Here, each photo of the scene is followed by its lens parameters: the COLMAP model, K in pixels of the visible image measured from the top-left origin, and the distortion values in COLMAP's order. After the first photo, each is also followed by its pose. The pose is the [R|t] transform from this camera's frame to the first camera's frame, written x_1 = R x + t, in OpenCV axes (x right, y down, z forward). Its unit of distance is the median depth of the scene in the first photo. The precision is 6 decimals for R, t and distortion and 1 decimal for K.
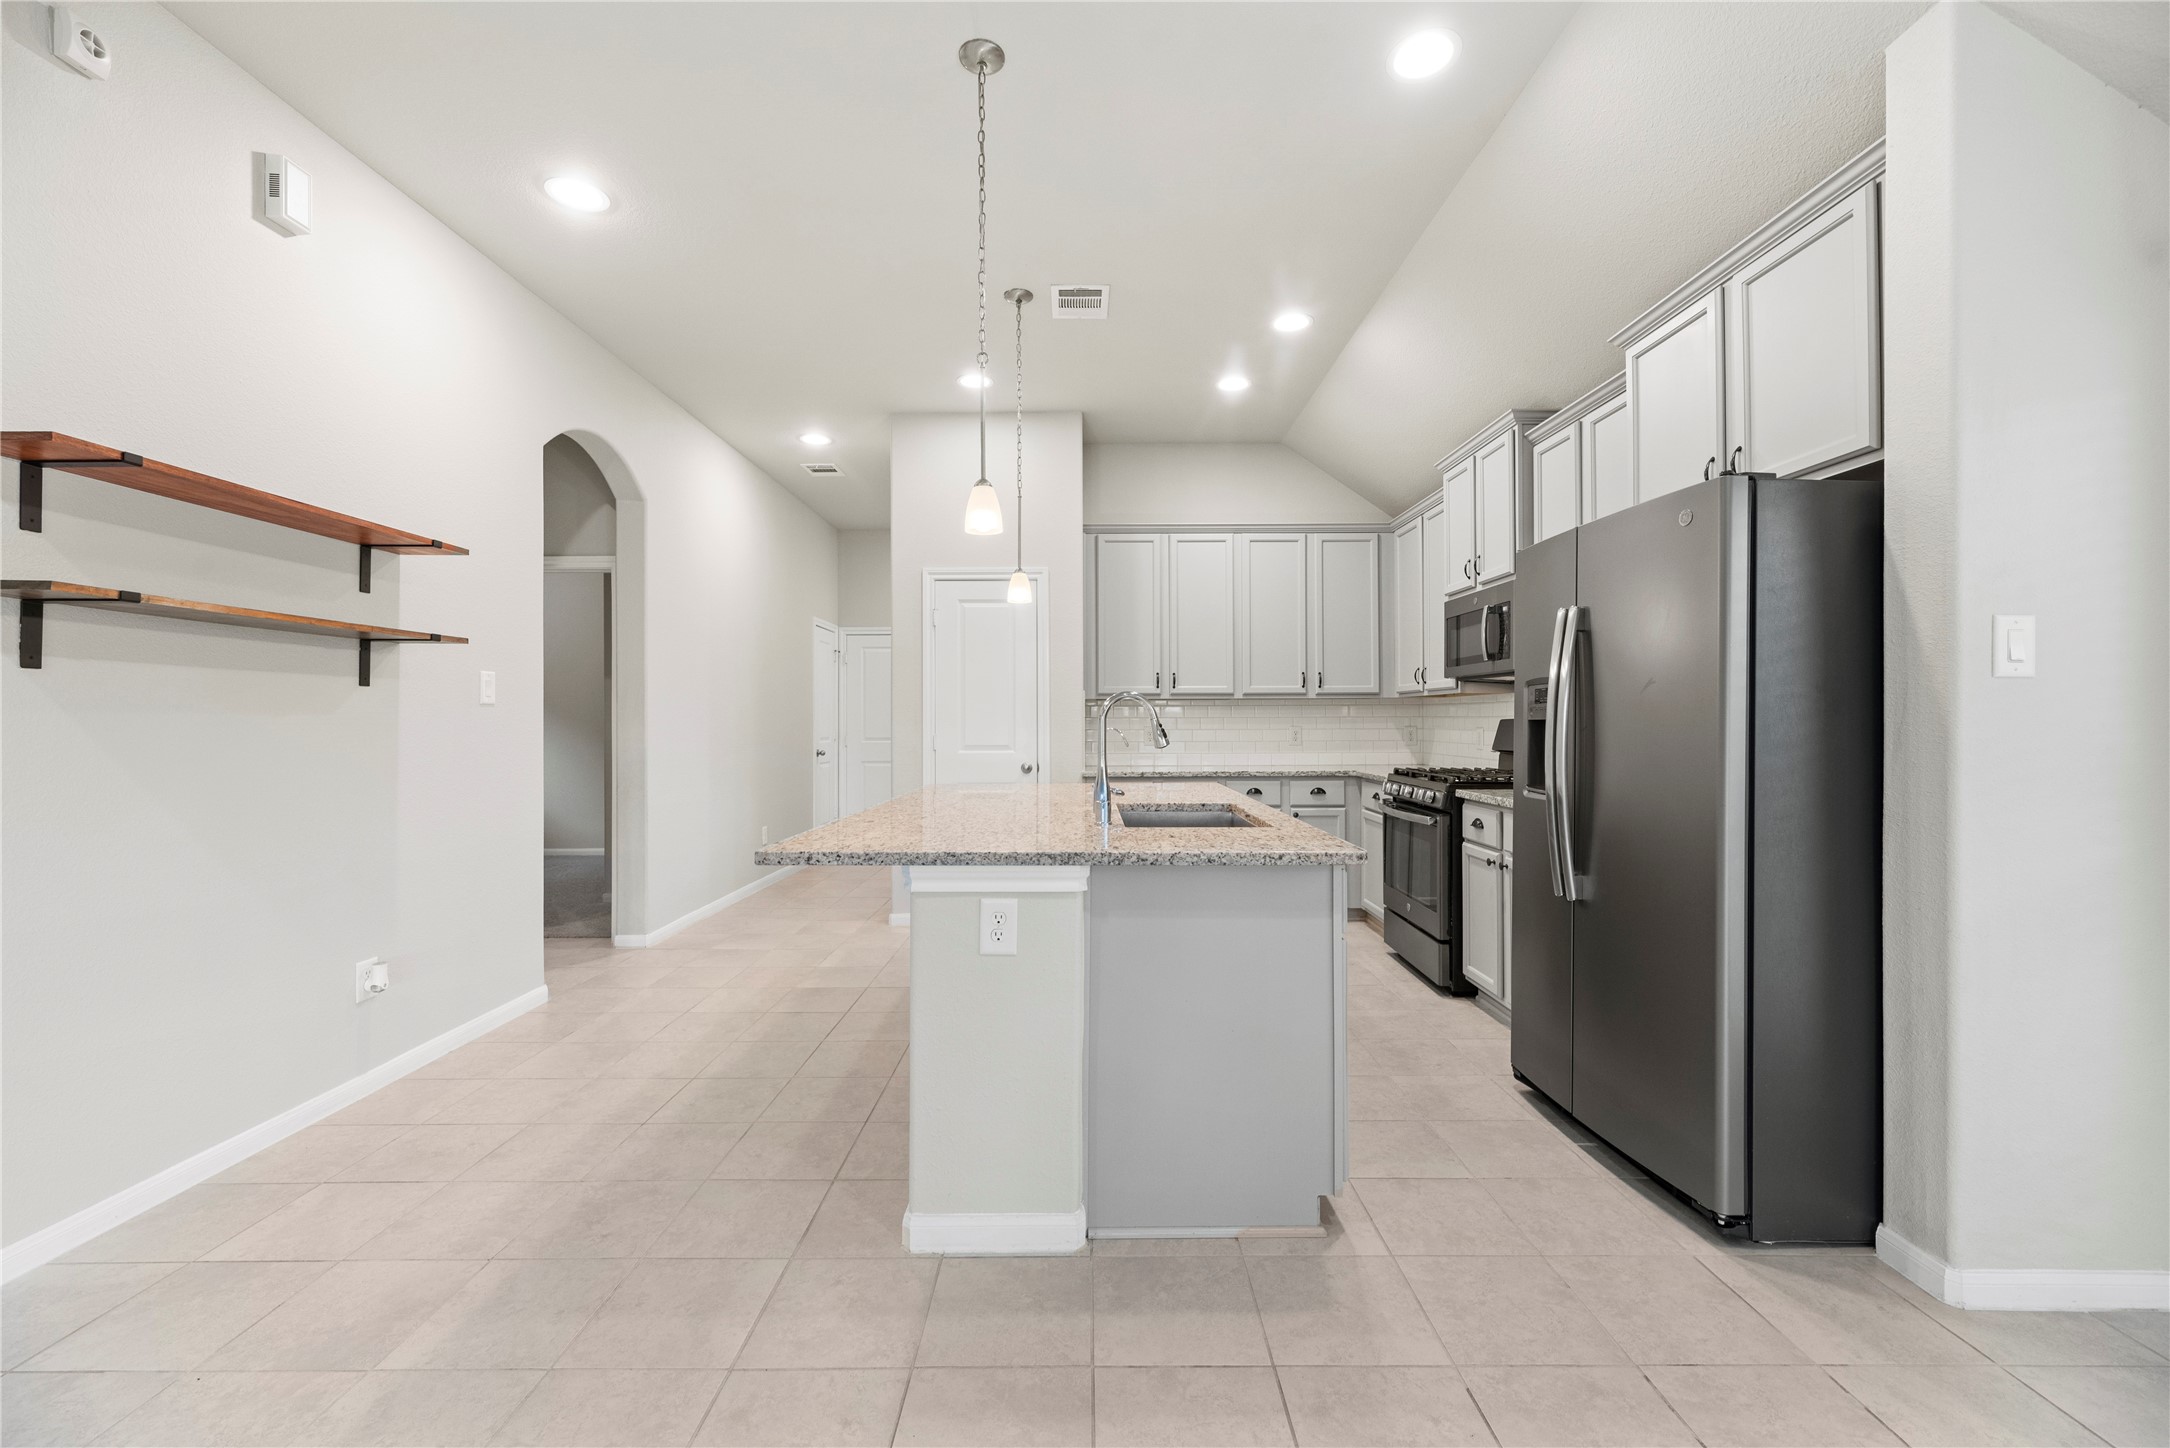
lens RADIAL K [[875.6, 0, 1081.2], [0, 875.6, 719.1], [0, 0, 1]] dist [0.001161, 0.000072]
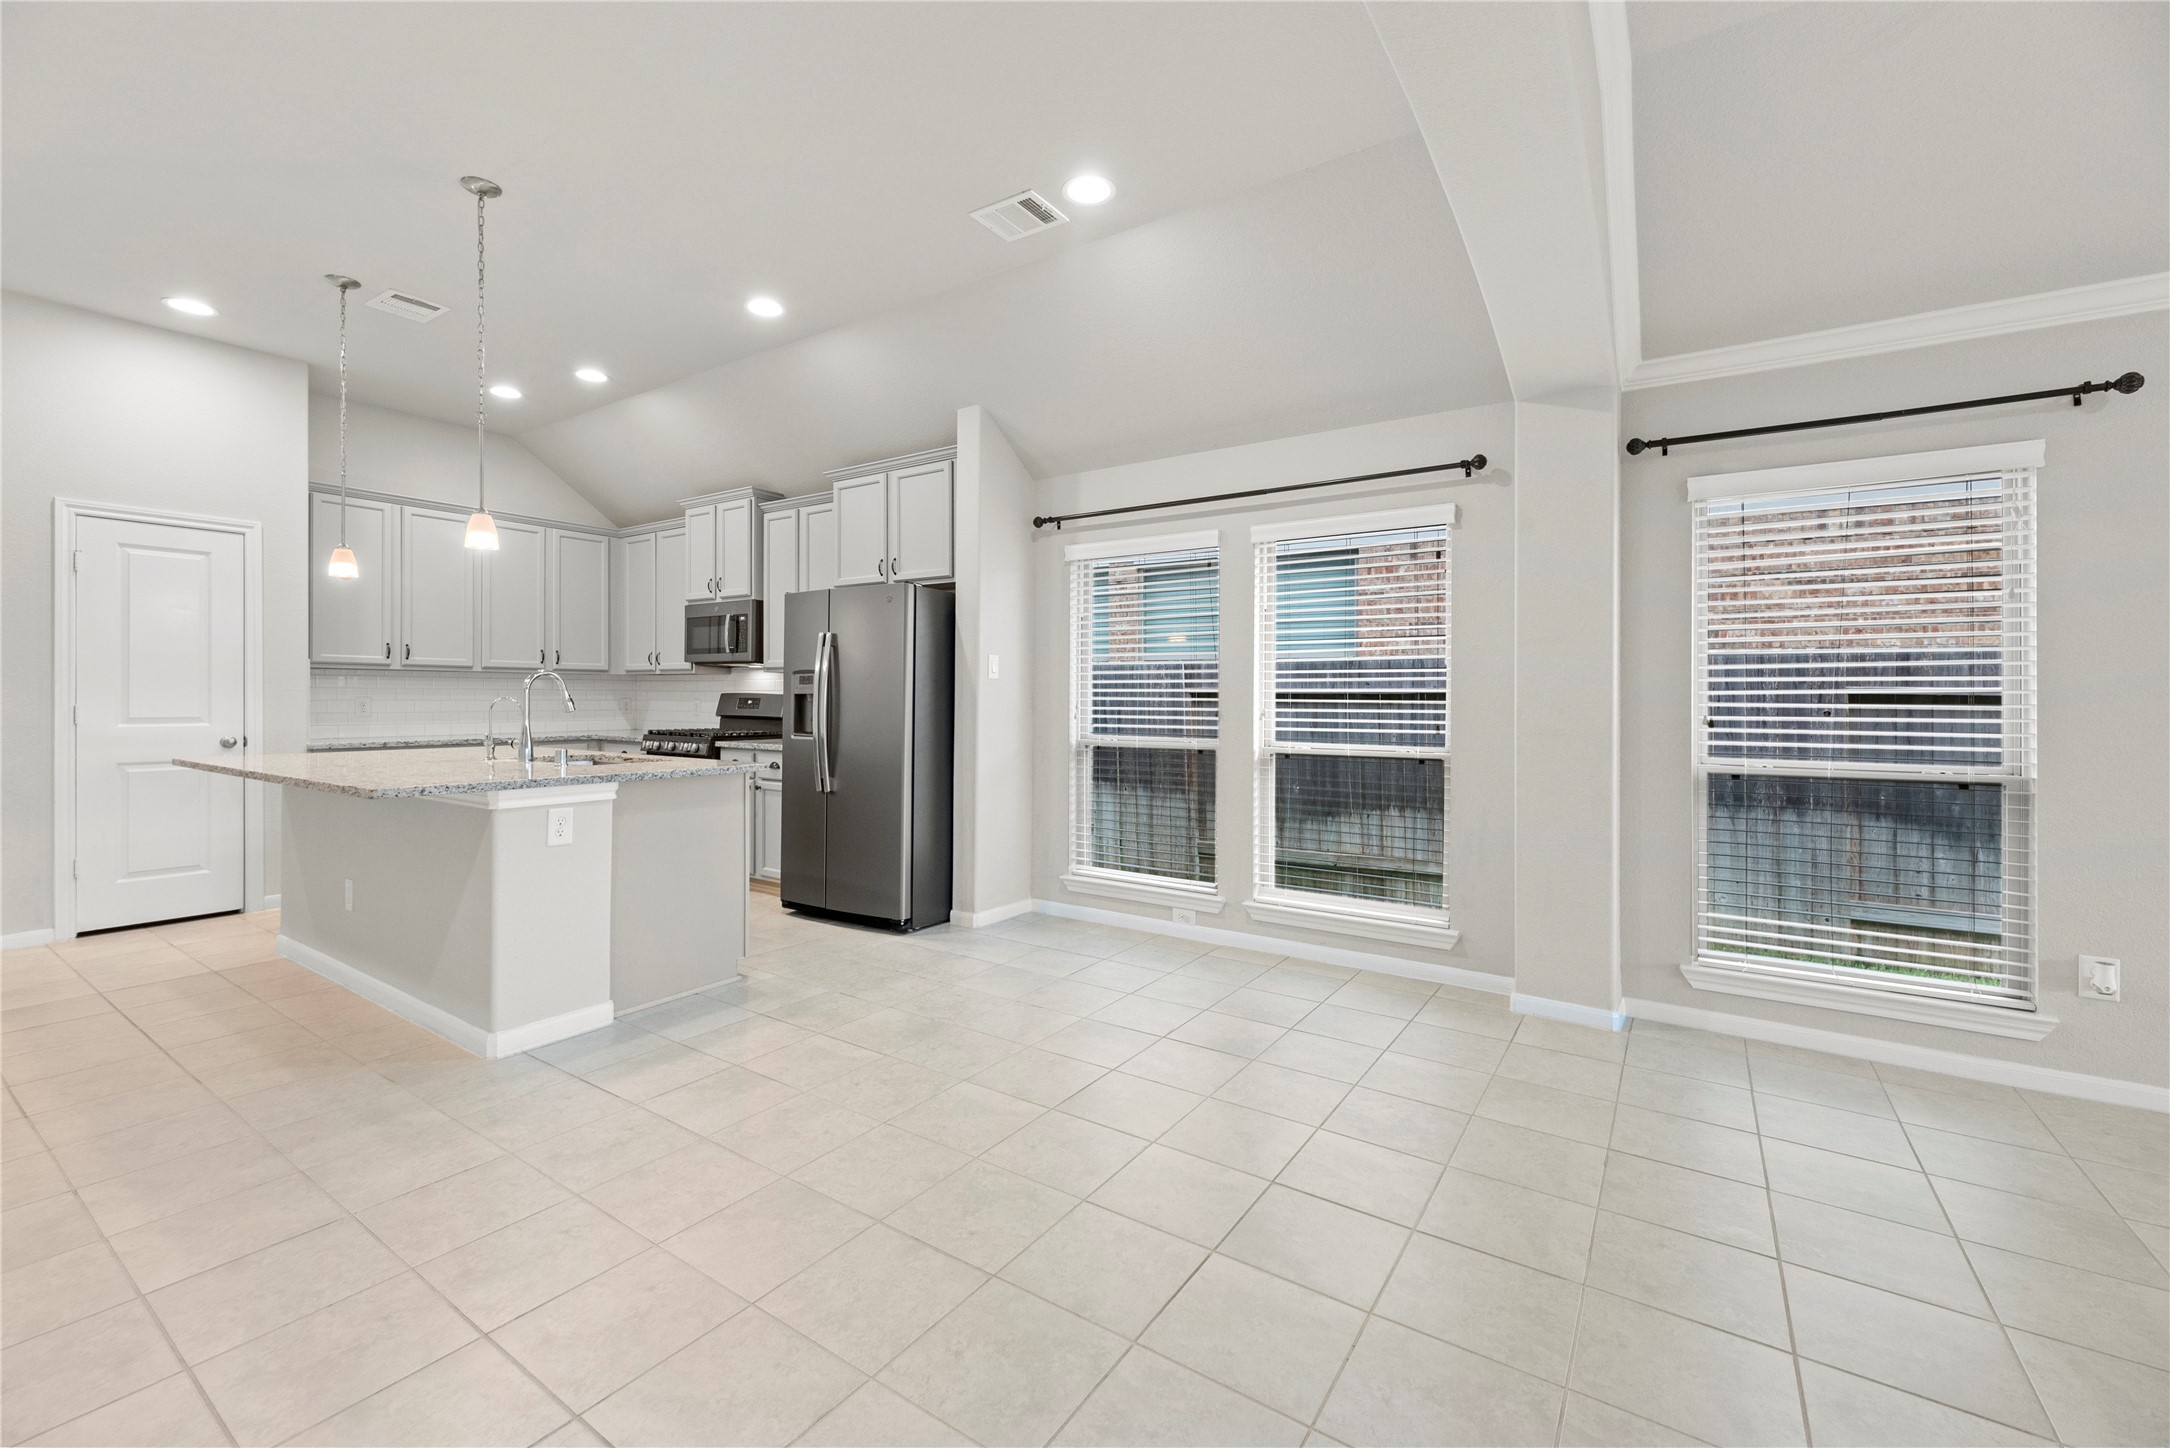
lens RADIAL K [[897.6, 0, 1077.0], [0, 897.6, 702.2], [0, 0, 1]] dist [0.000010, 0.000231]
pose [[0.559894, 0.001459, 0.828563, -0.501577], [-0.009898, 0.999939, 0.004928, 0.002456], [-0.828505, -0.010960, 0.559875, -0.346791]]
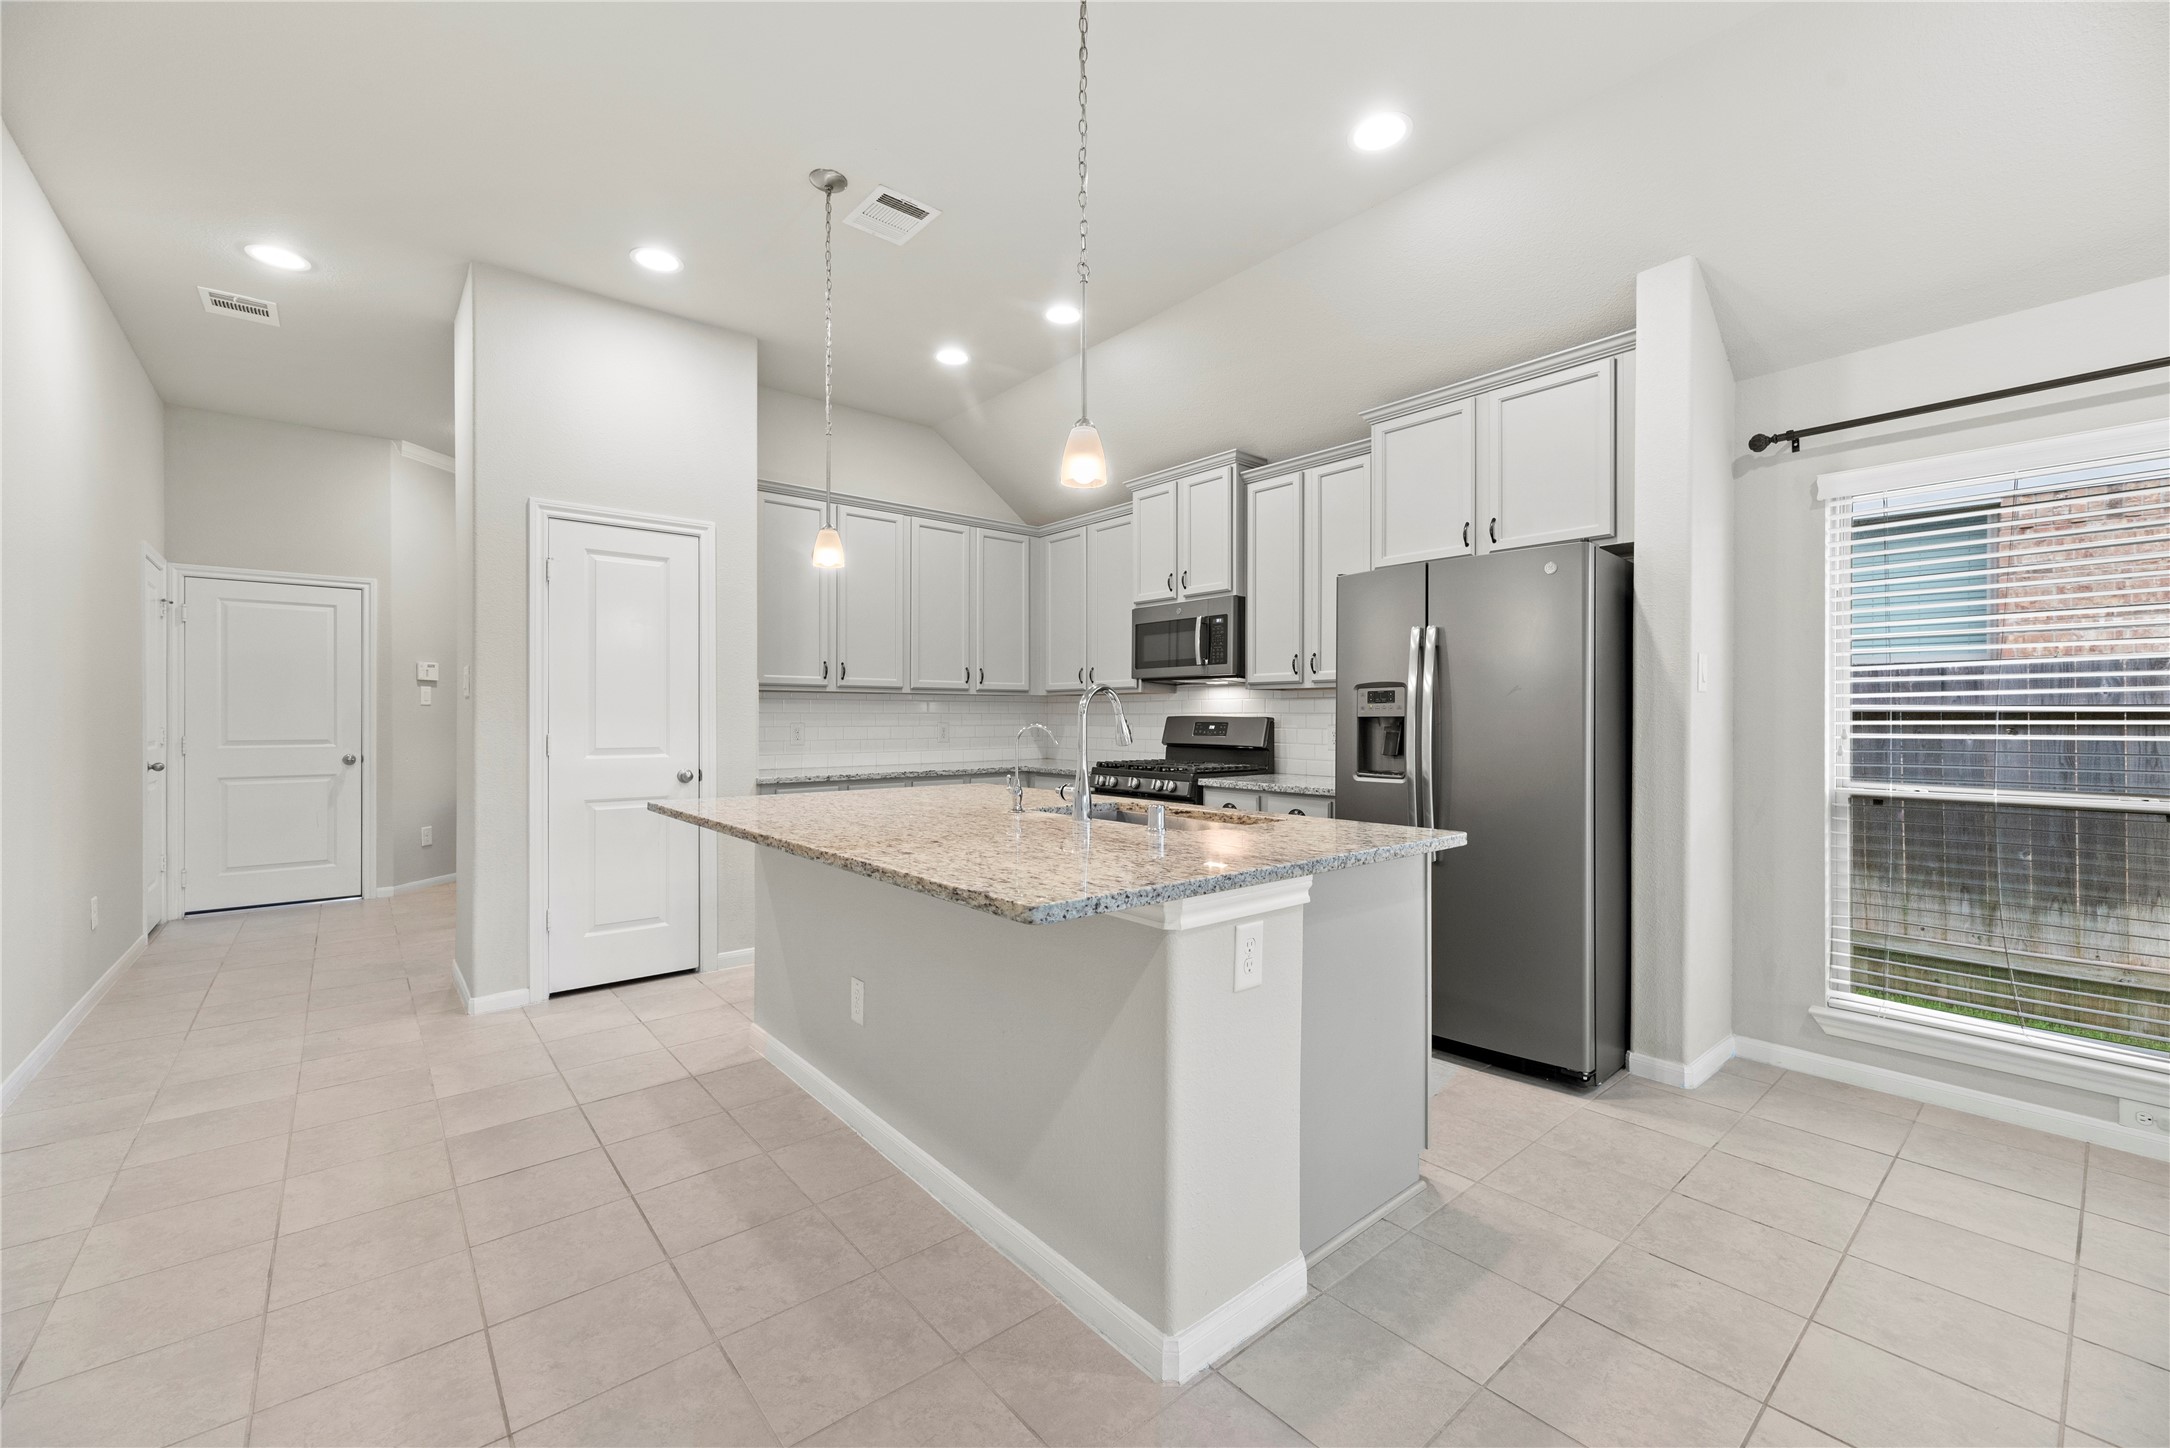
lens RADIAL K [[878.7, 0, 1088.1], [0, 878.7, 720.6], [0, 0, 1]] dist [-0.001052, 0.000245]
pose [[0.762722, 0.001759, 0.646724, -0.438026], [-0.005253, 0.999980, 0.003474, 0.002868], [-0.646705, -0.006047, 0.762716, 0.254924]]
